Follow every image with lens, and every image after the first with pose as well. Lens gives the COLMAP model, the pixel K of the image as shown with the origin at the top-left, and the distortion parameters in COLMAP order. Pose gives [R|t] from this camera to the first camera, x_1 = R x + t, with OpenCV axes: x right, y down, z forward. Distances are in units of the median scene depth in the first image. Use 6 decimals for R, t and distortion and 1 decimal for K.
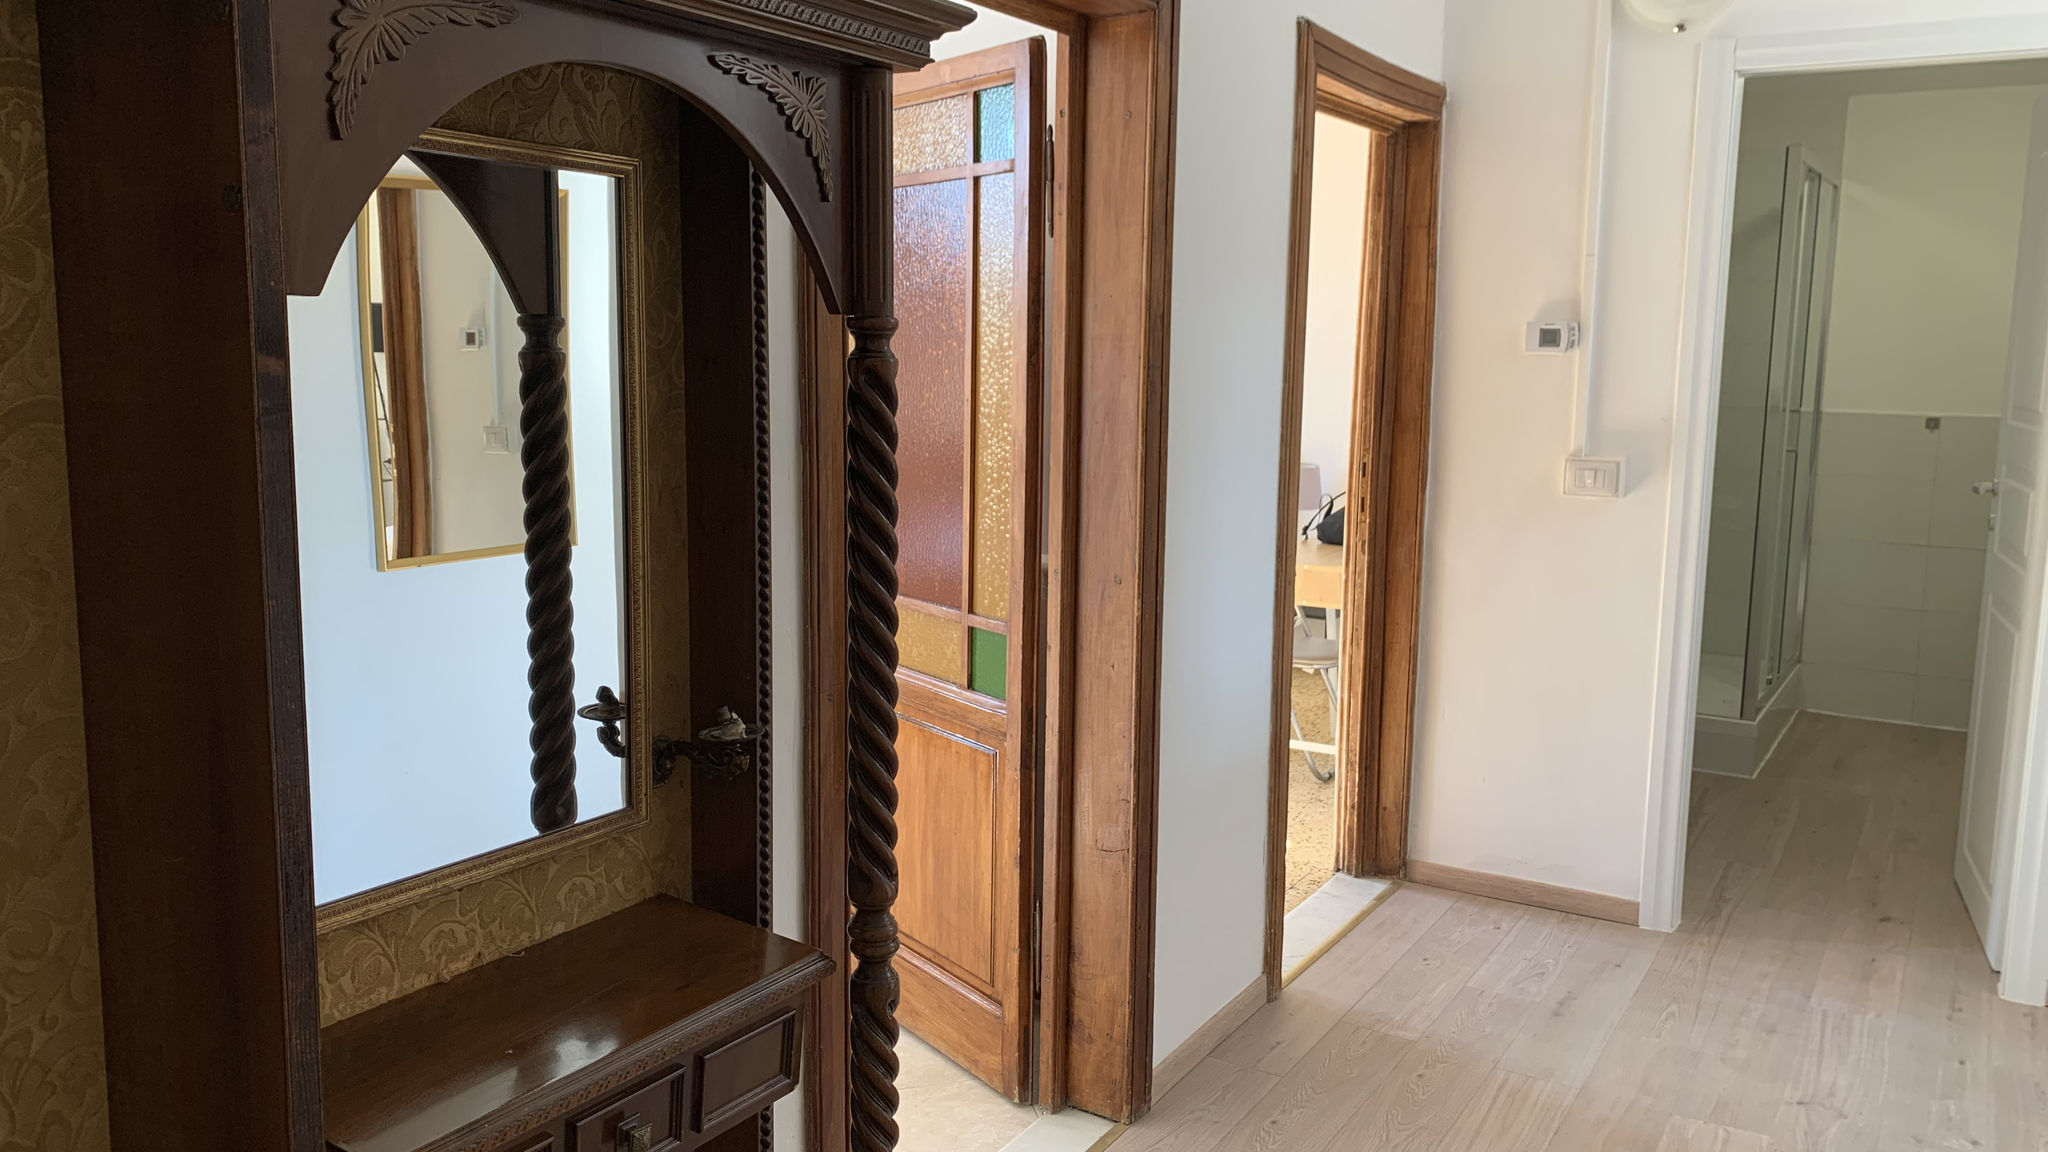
lens RADIAL K [[1559.6, 0, 1024.7], [0, 1559.6, 549.3], [0, 0, 1]] dist [0.057101, -0.073592]
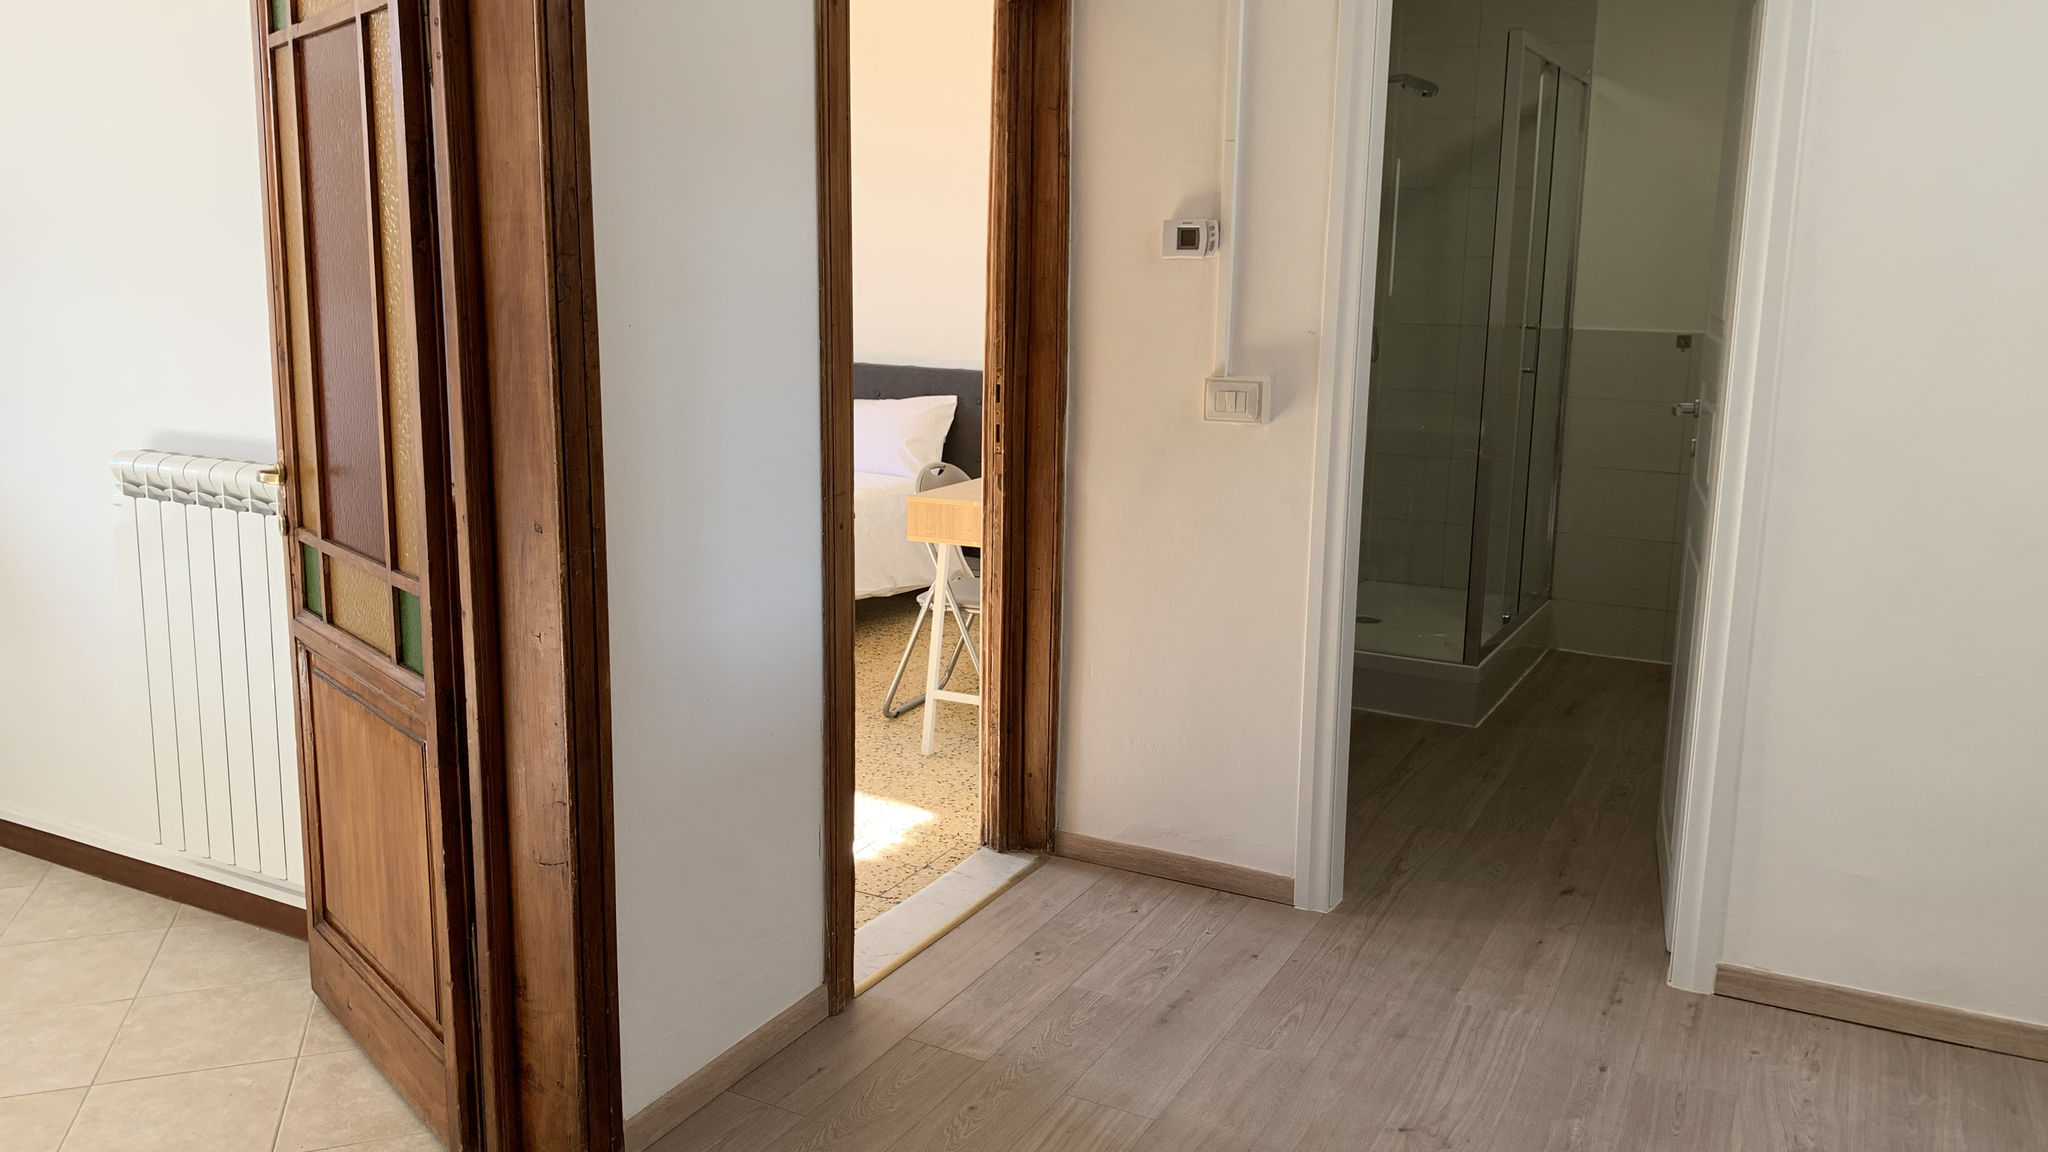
lens RADIAL K [[1594.2, 0, 943.1], [0, 1594.2, 551.7], [0, 0, 1]] dist [0.124025, -0.320529]
pose [[0.998580, -0.008877, 0.052528, 0.149521], [0.006500, 0.998955, 0.045249, -0.003173], [-0.052874, -0.044844, 0.997594, 0.114309]]
